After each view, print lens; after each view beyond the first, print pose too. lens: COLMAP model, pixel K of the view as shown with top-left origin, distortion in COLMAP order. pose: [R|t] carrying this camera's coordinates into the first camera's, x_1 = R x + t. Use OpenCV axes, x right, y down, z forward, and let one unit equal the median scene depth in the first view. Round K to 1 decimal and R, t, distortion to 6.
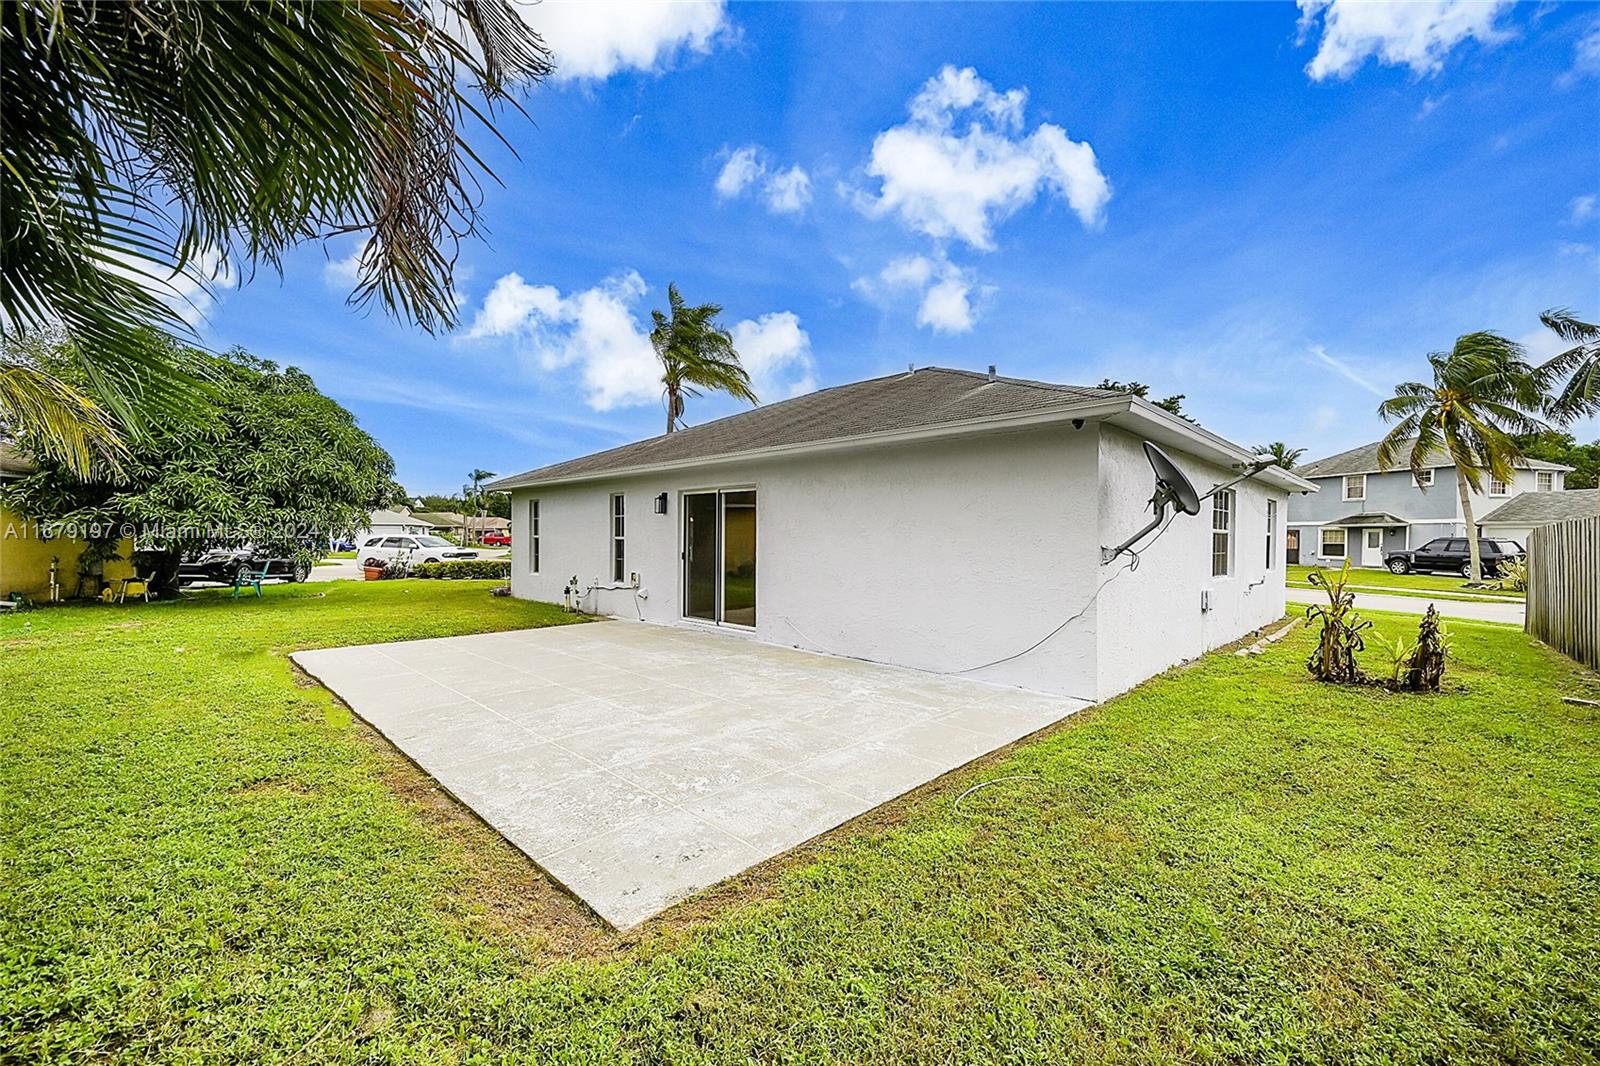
lens RADIAL K [[627.8, 0, 801.6], [0, 627.8, 533.8], [0, 0, 1]] dist [-0.006141, 0.000345]
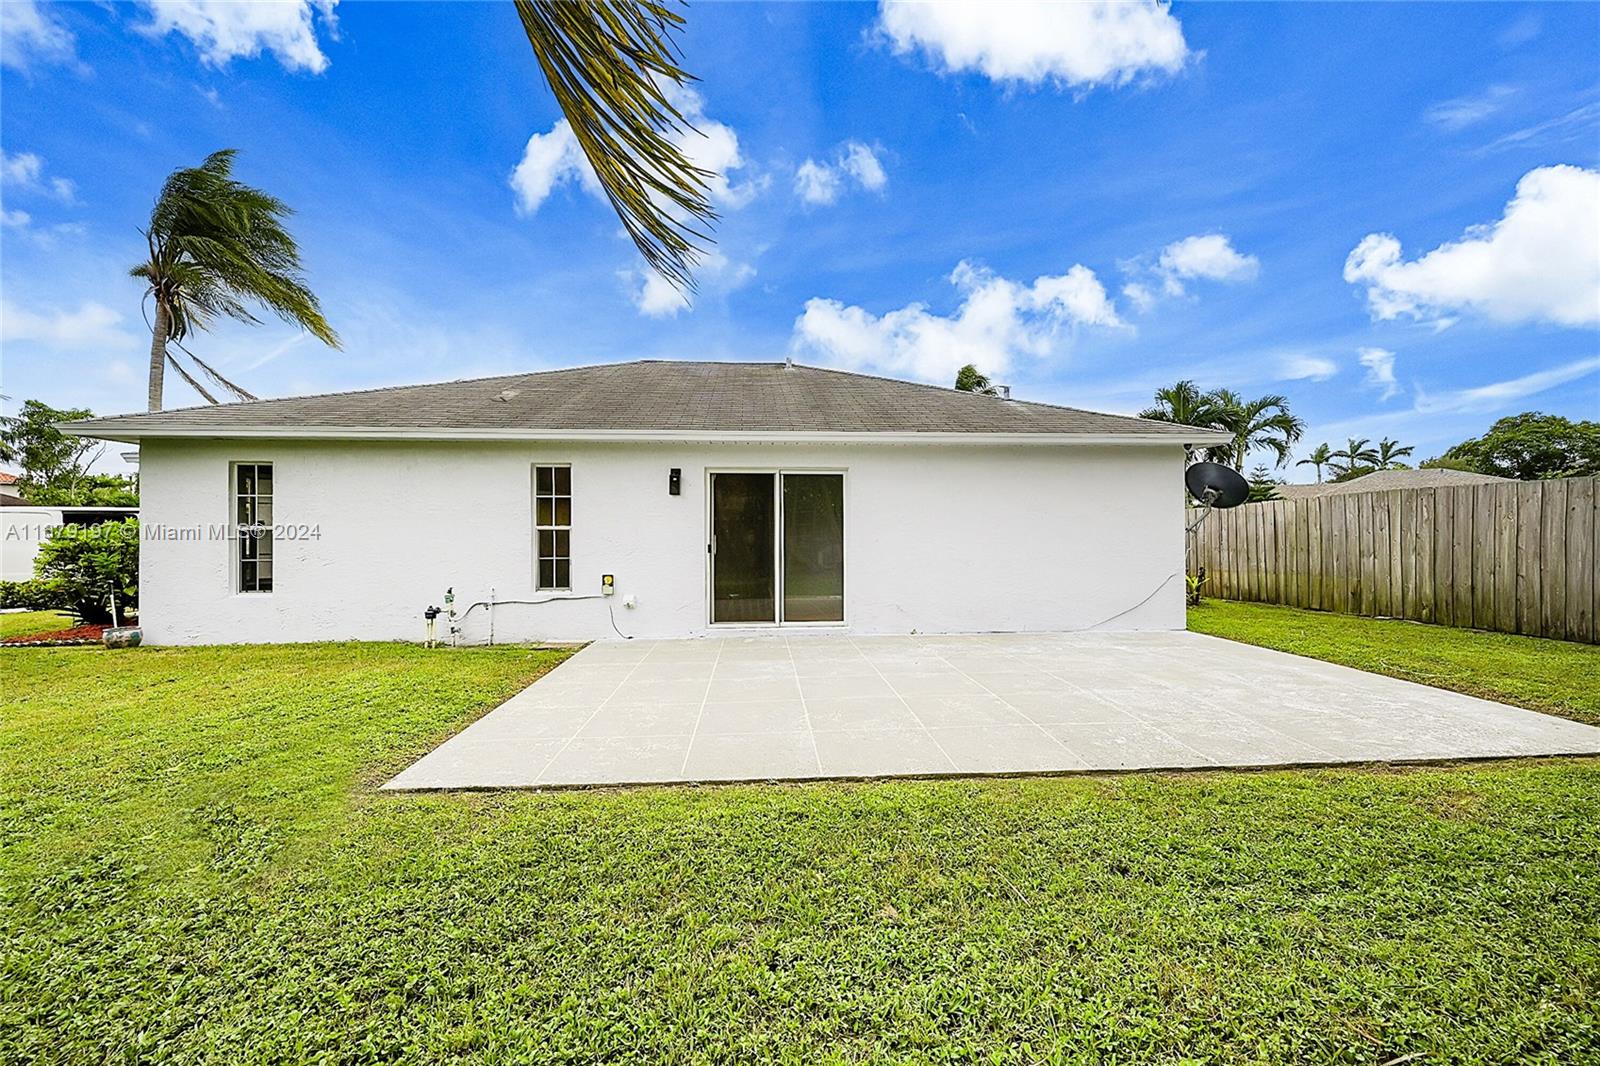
lens RADIAL K [[627.8, 0, 795.8], [0, 627.8, 531.1], [0, 0, 1]] dist [-0.006141, 0.000345]
pose [[0.674924, -0.001769, 0.737885, -0.664547], [0.000385, 0.999998, 0.002045, 0.010202], [-0.737887, -0.001096, 0.674924, 0.344416]]
